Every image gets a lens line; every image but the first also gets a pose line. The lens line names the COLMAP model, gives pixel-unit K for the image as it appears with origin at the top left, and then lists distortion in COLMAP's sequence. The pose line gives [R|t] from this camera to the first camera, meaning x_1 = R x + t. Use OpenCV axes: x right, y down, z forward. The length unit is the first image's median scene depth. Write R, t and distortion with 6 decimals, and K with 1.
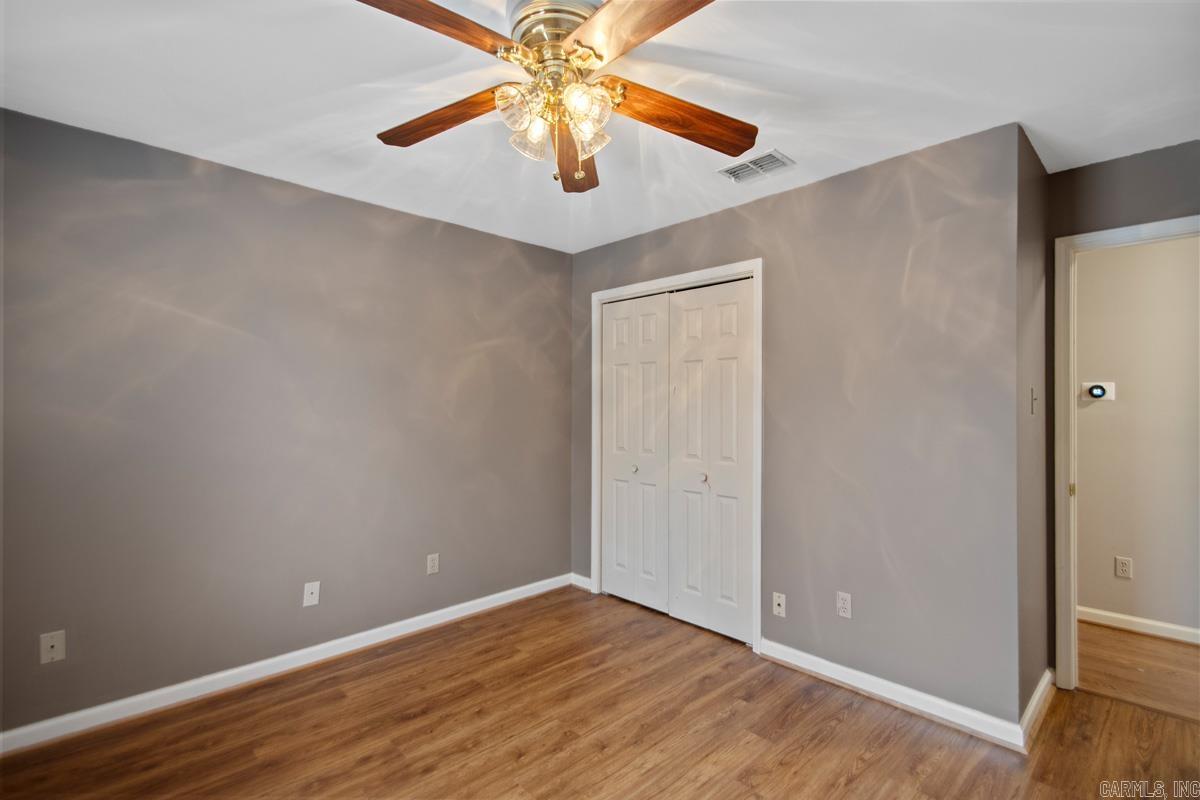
lens RADIAL K [[564.5, 0, 610.5], [0, 564.5, 404.8], [0, 0, 1]] dist [0.045443, -0.024596]
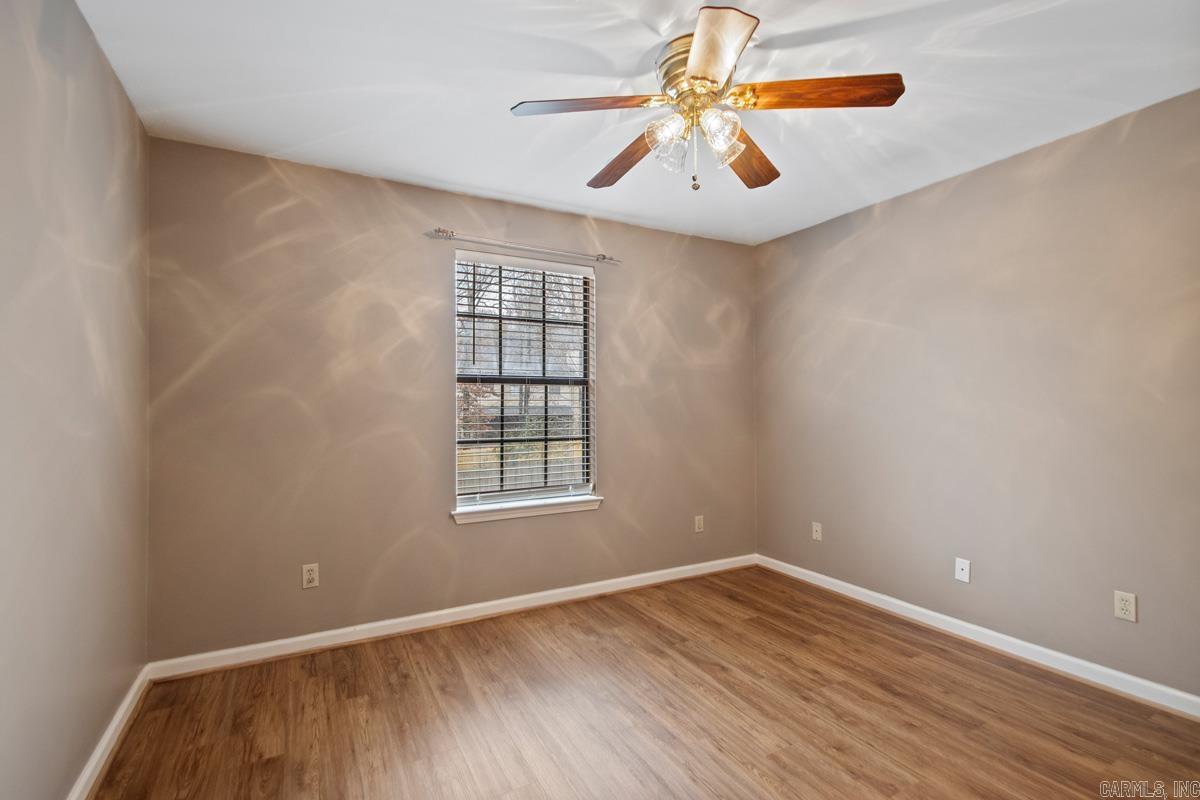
lens RADIAL K [[564.5, 0, 610.5], [0, 564.5, 404.8], [0, 0, 1]] dist [0.045443, -0.024596]
pose [[-0.267432, -0.000290, -0.963577, 0.746151], [-0.004909, 0.999987, 0.001061, 0.044702], [0.963564, 0.005014, -0.267430, 0.784734]]
